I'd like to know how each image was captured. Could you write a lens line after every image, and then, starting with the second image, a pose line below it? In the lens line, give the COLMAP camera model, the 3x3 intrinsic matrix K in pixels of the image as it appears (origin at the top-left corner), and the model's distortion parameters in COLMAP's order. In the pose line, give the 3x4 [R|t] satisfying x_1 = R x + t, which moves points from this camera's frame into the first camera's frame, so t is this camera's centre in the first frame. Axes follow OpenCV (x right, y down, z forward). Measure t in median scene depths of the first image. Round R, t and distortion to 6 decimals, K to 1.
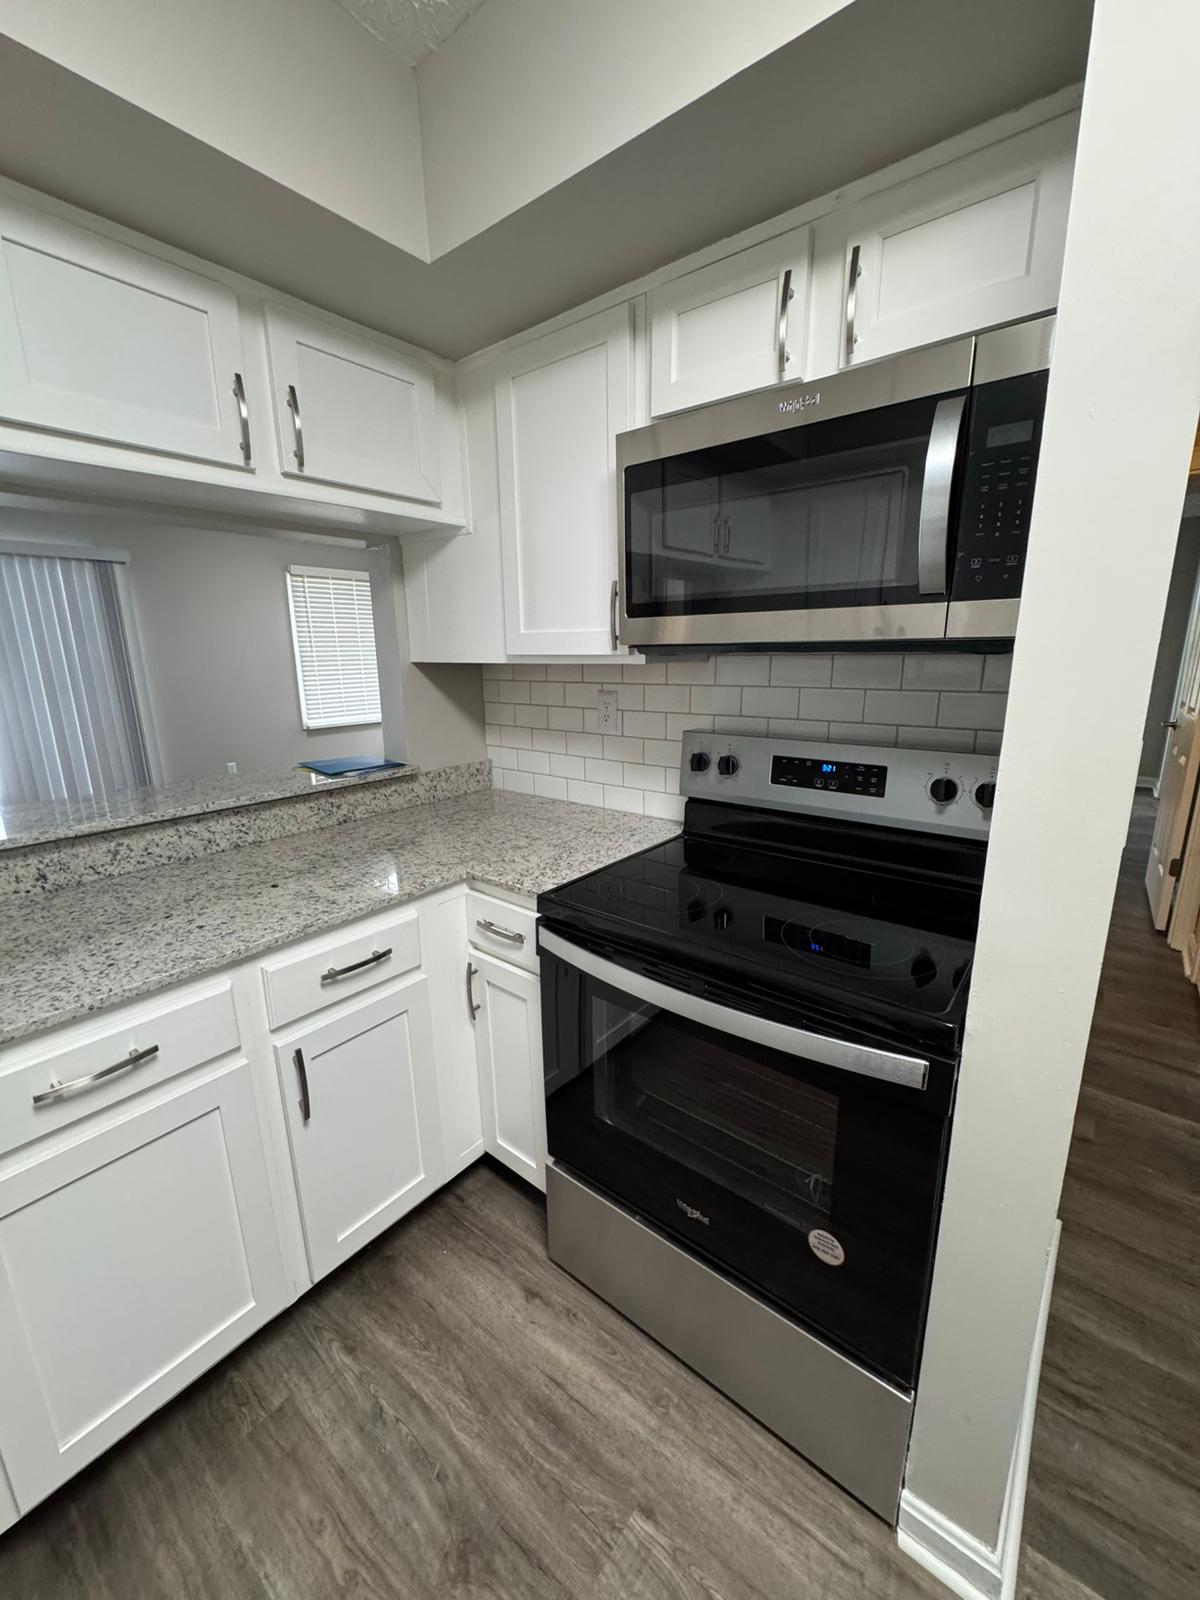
lens RADIAL K [[633.5, 0, 602.7], [0, 633.5, 801.5], [0, 0, 1]] dist [-0.003779, 0.000042]
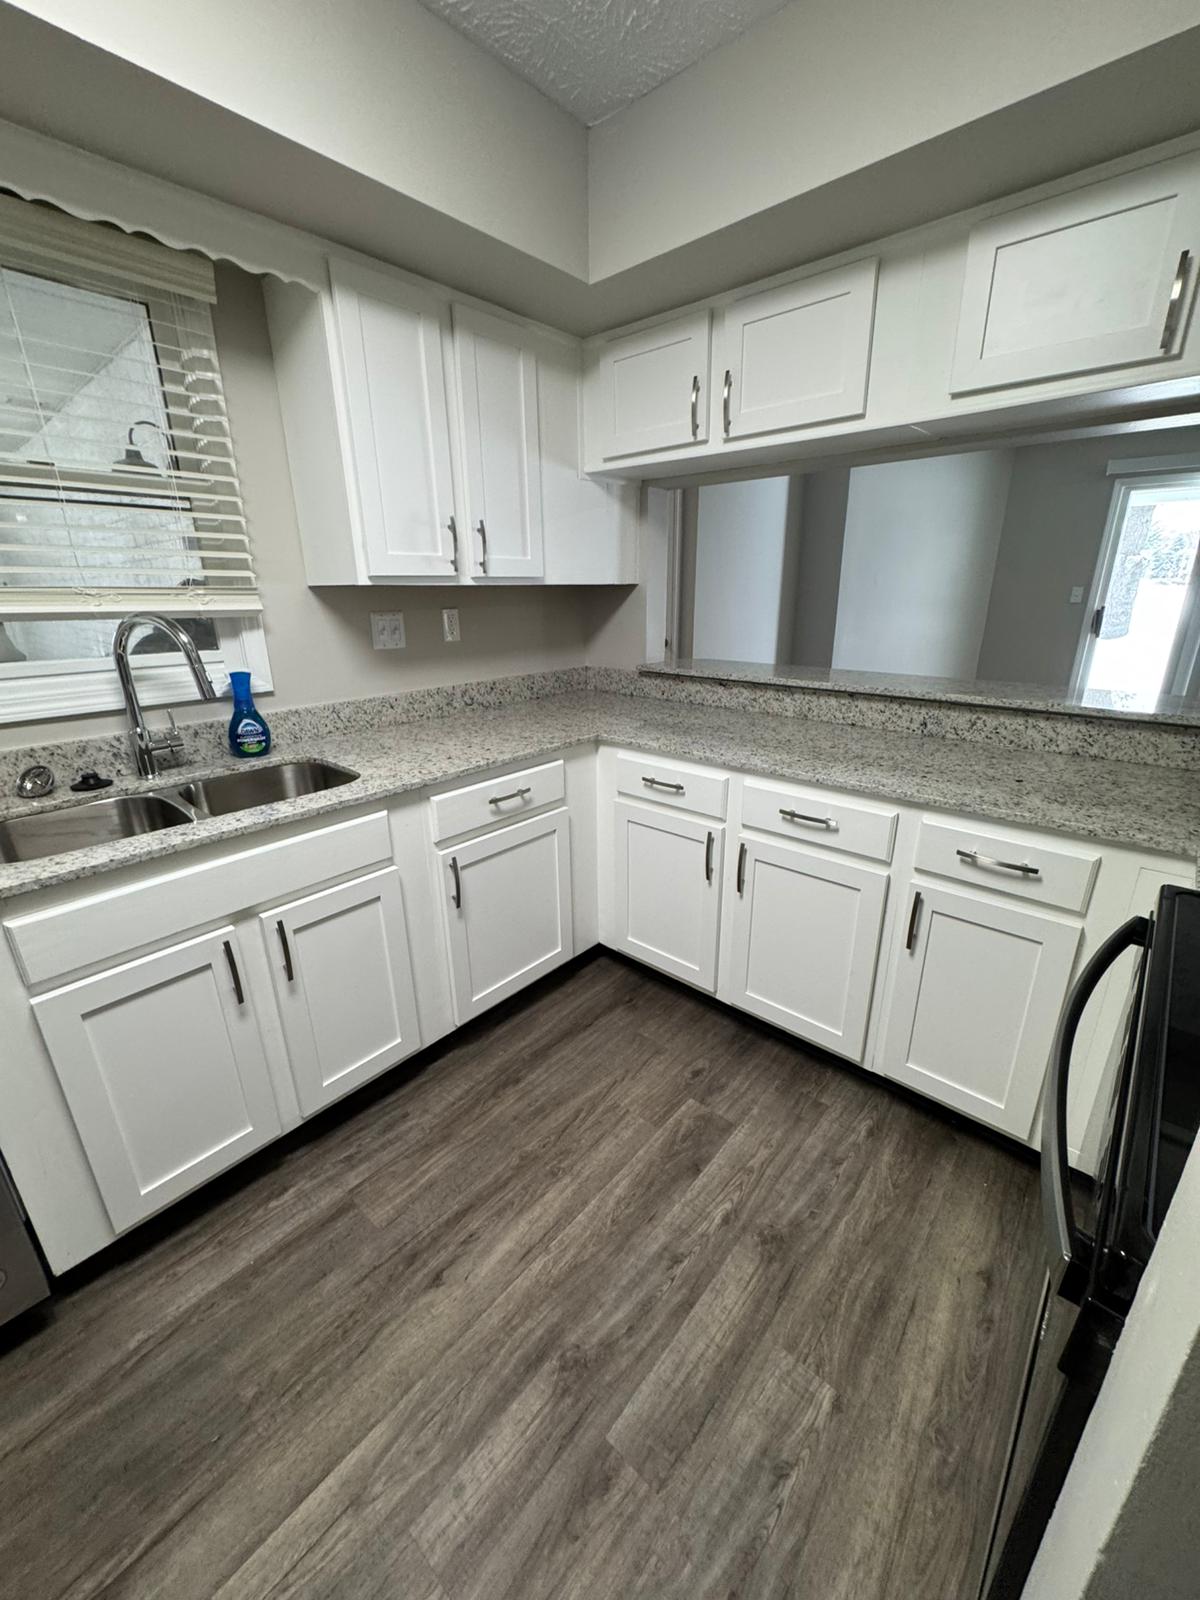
lens RADIAL K [[633.5, 0, 602.2], [0, 633.5, 802.5], [0, 0, 1]] dist [-0.003779, 0.000042]
pose [[-0.055162, 0.337157, -0.939831, 0.565242], [-0.218890, 0.914284, 0.340840, -0.047589], [0.974189, 0.224521, 0.023366, 0.281069]]
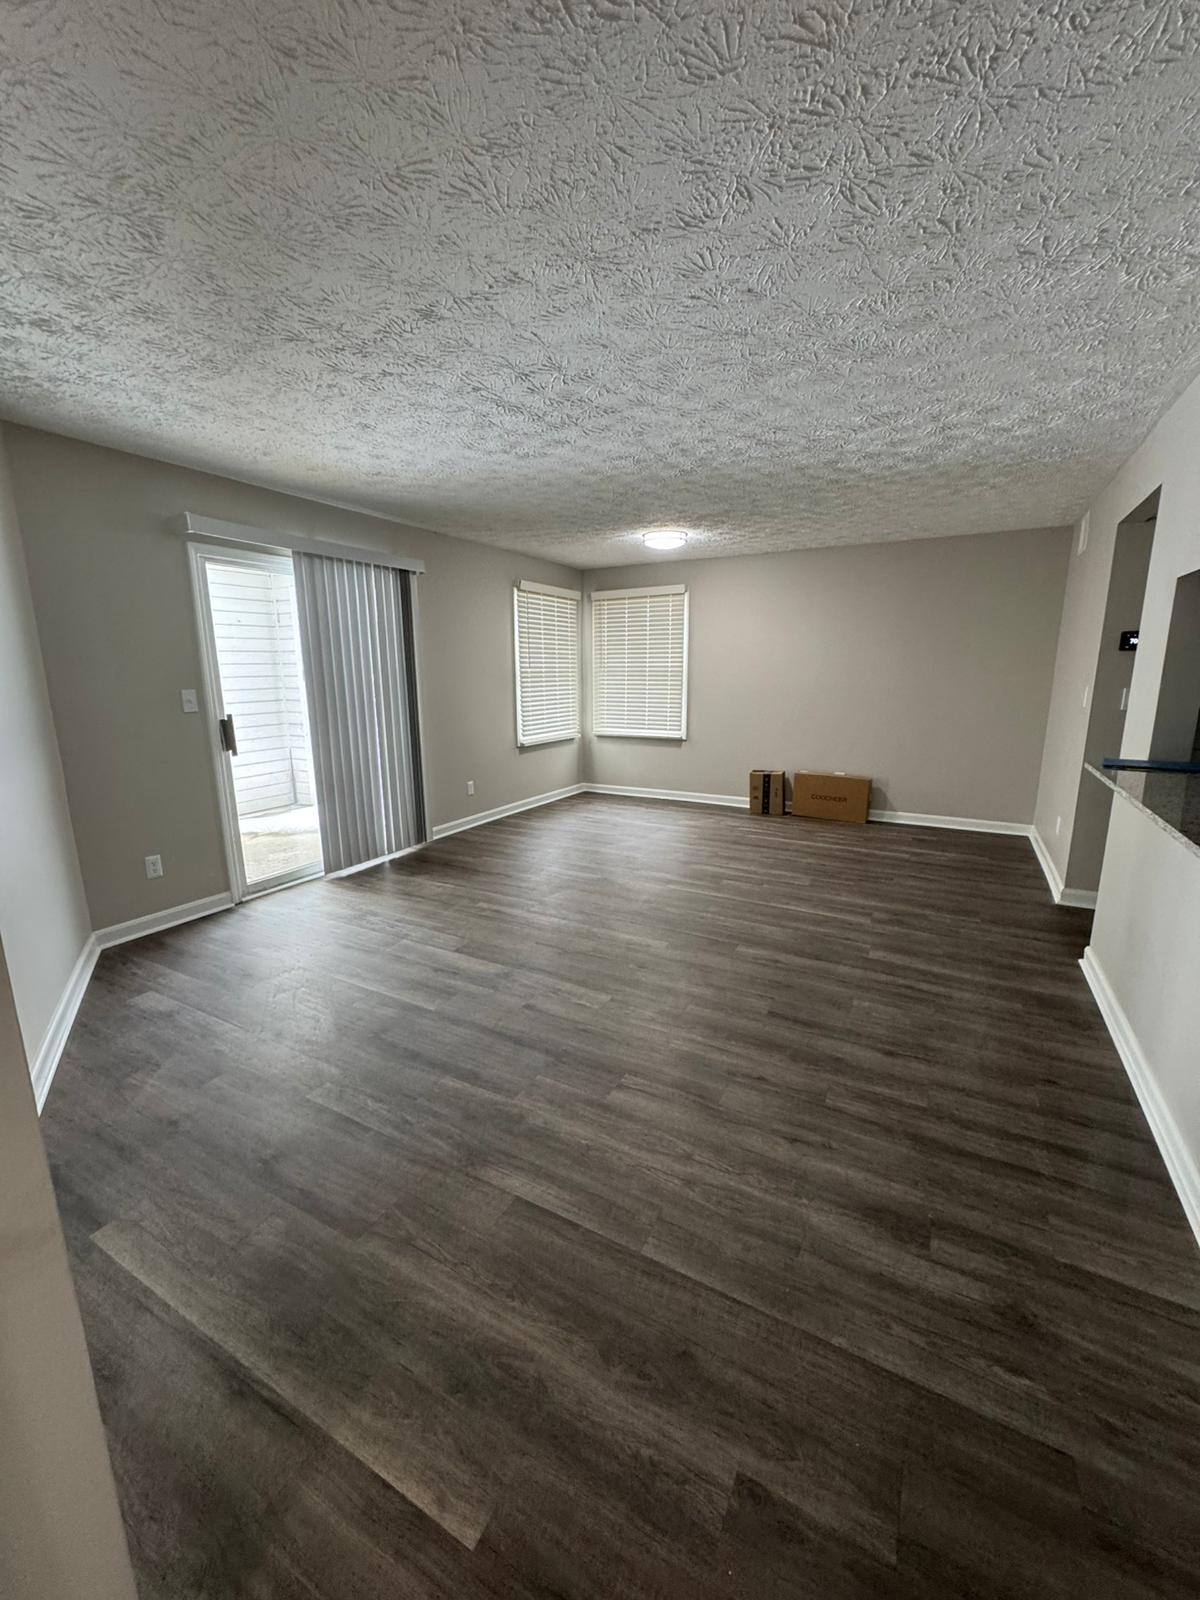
lens RADIAL K [[633.5, 0, 595.9], [0, 633.5, 794.8], [0, 0, 1]] dist [-0.003779, 0.000042]
pose [[0.986860, -0.023812, 0.159814, -2.486646], [0.030304, 0.998806, -0.038306, 0.009082], [-0.158711, 0.042645, 0.986404, 0.104193]]
